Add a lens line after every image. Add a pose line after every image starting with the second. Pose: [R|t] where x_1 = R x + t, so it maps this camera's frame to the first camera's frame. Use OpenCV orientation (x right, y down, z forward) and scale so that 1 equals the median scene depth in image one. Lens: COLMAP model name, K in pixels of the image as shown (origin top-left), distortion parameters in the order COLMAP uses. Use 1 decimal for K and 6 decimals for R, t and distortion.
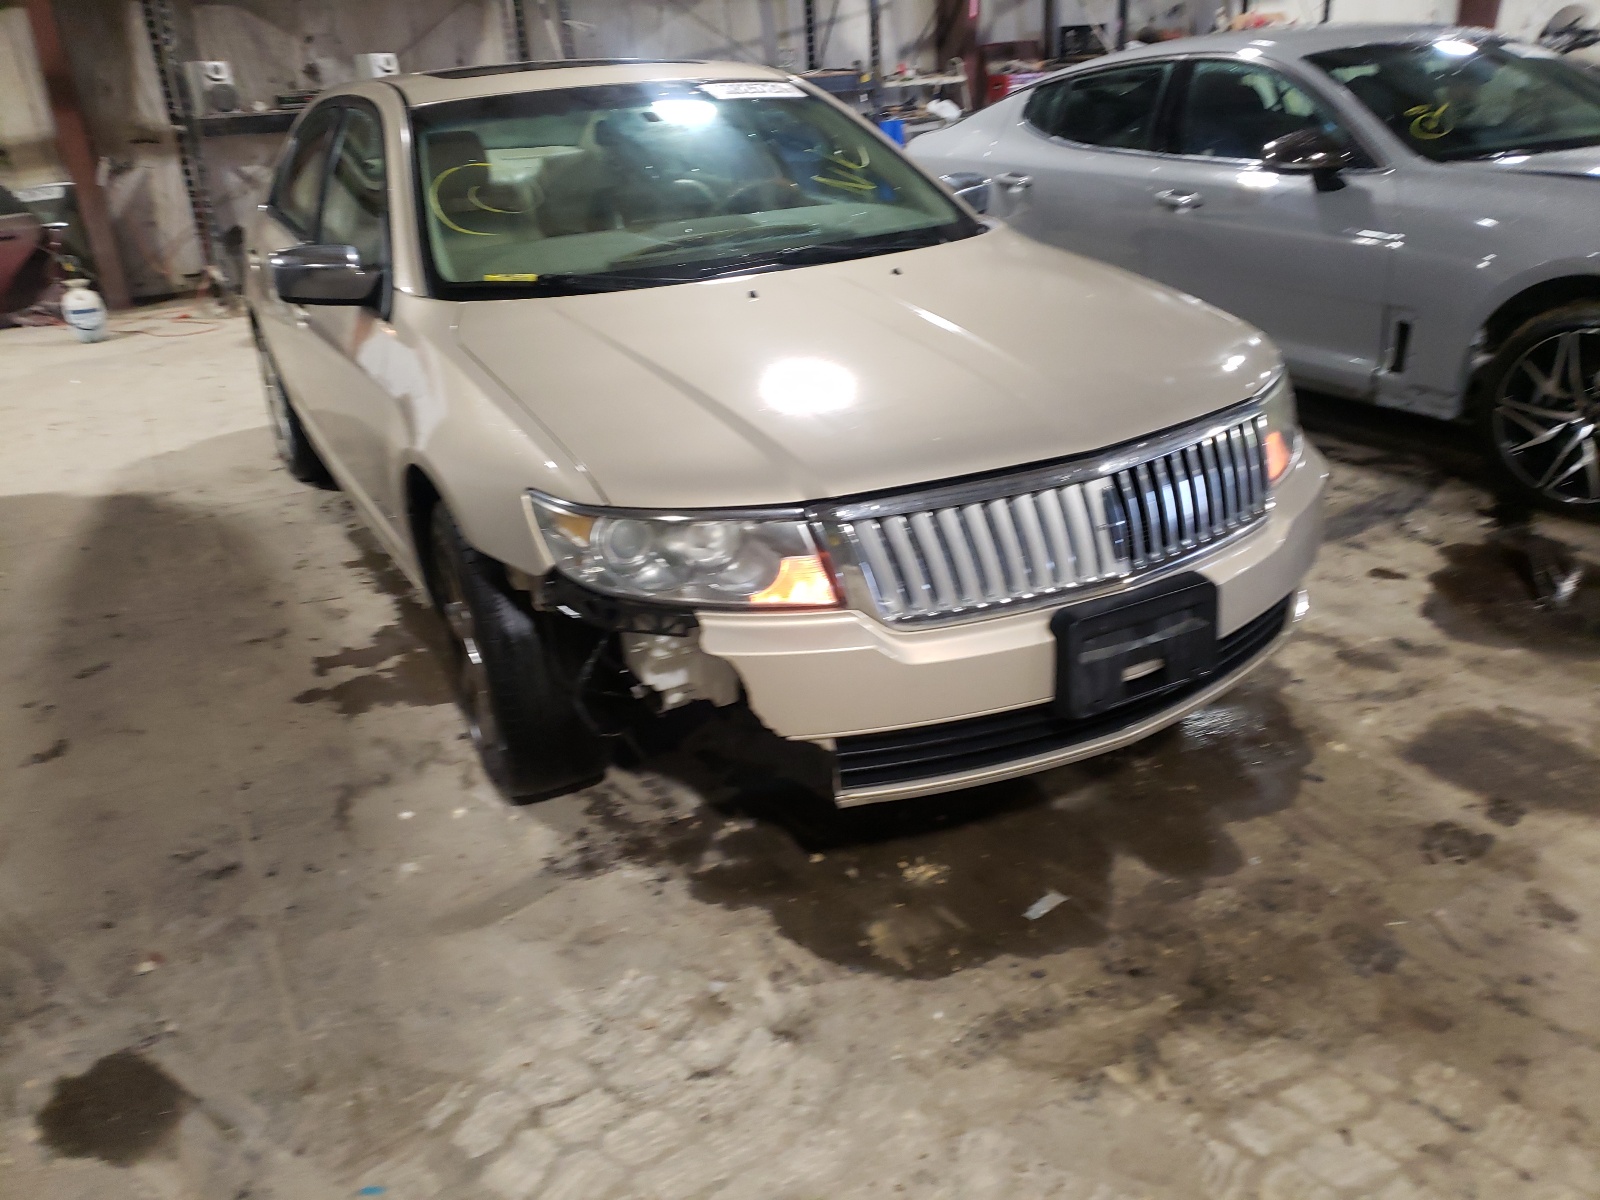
lens RADIAL K [[1222.4, 0, 797.6], [0, 1222.4, 624.1], [0, 0, 1]] dist [0.008580, 0.007120]
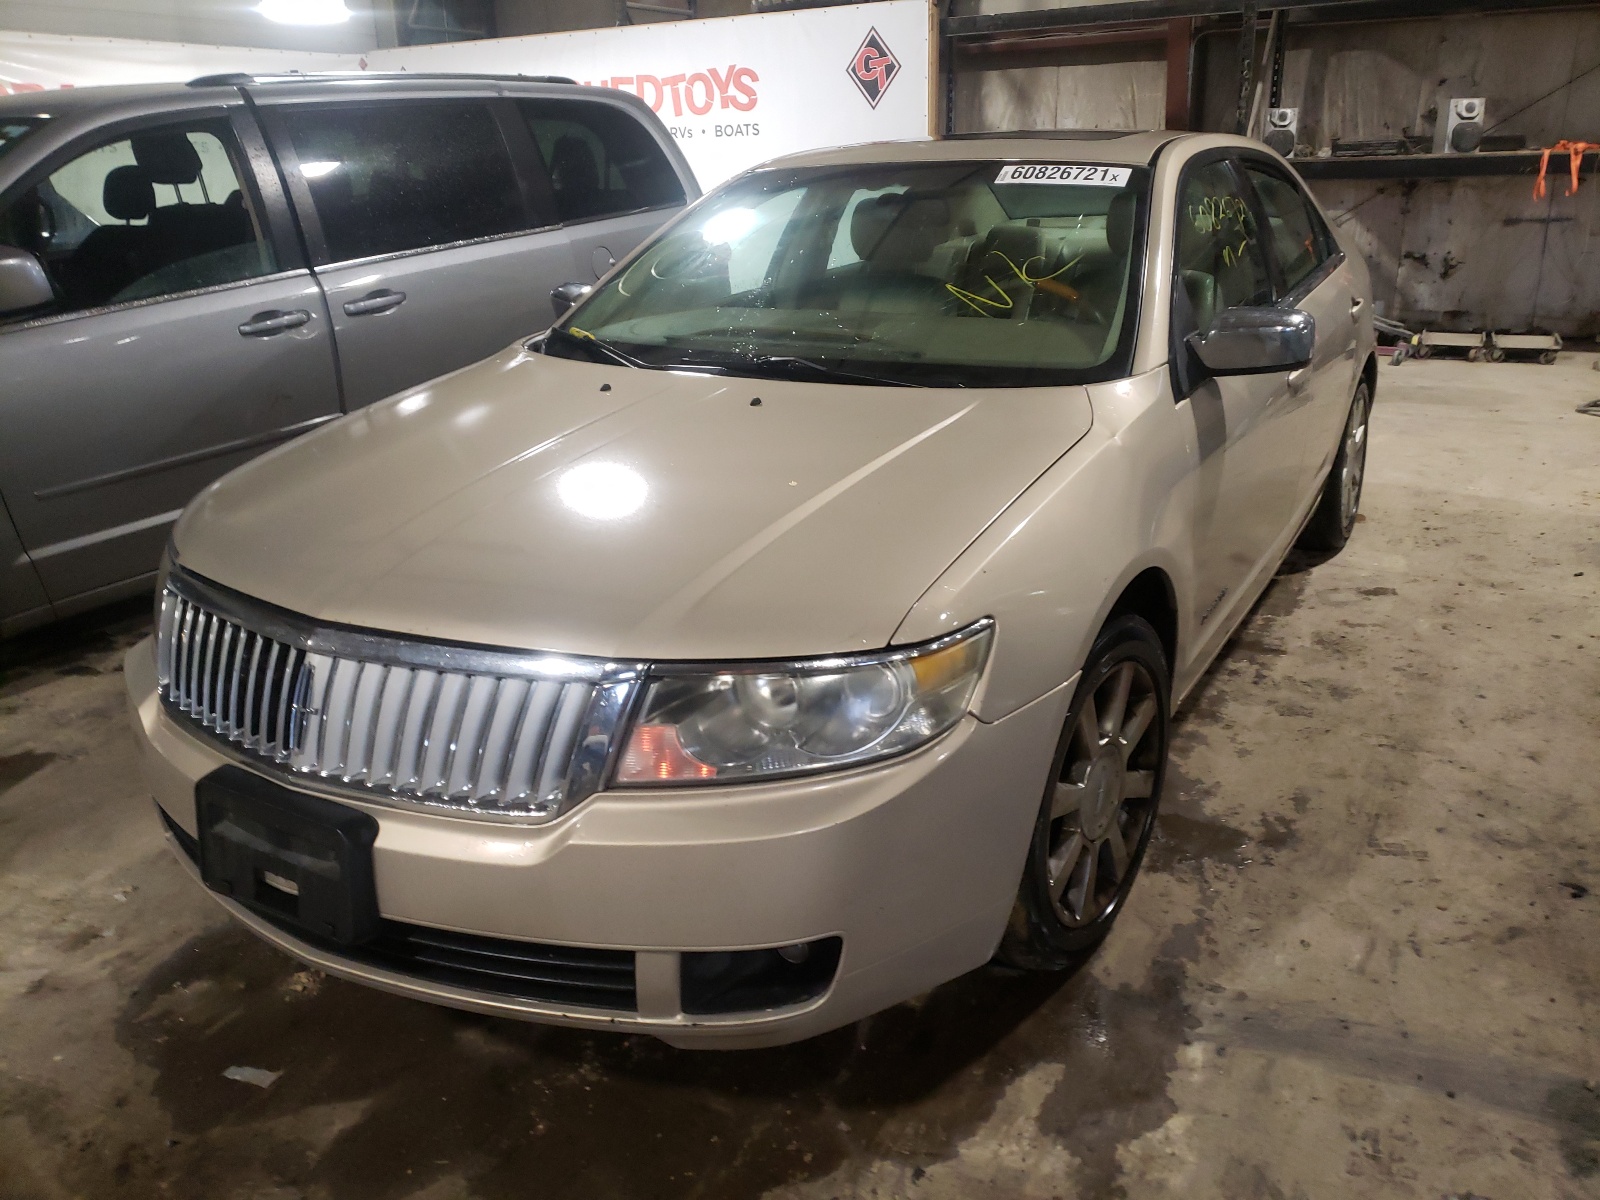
lens RADIAL K [[1224.2, 0, 800.0], [0, 1224.2, 600.0], [0, 0, 1]] dist [0.008584, 0.016760]
pose [[0.506524, 0.330857, -0.796220, 0.921913], [-0.358720, 0.920598, 0.154337, -0.349689], [0.784062, 0.207445, 0.584990, 0.634591]]
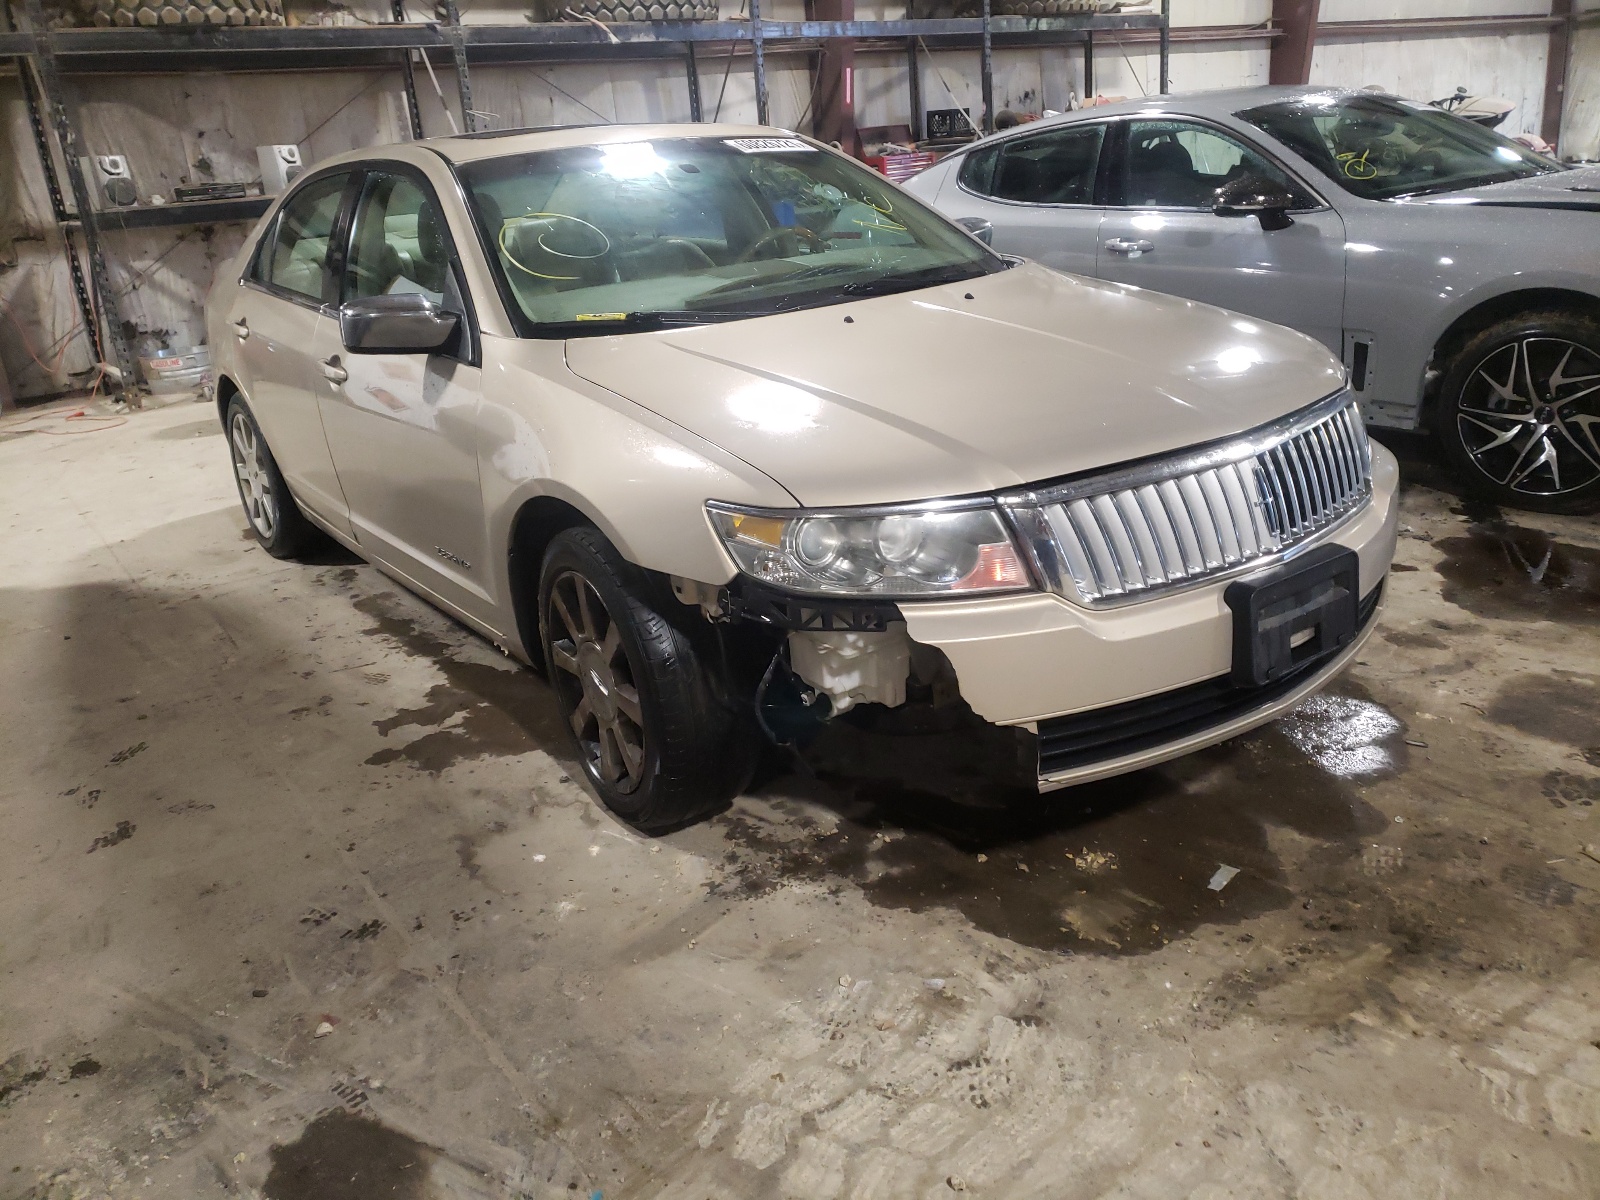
lens RADIAL K [[1224.2, 0, 800.0], [0, 1224.2, 600.0], [0, 0, 1]] dist [0.008584, 0.016760]
pose [[0.991532, -0.065430, 0.112177, -0.224118], [0.074710, 0.993941, -0.080620, 0.049729], [-0.106222, 0.088318, 0.990412, -0.000631]]
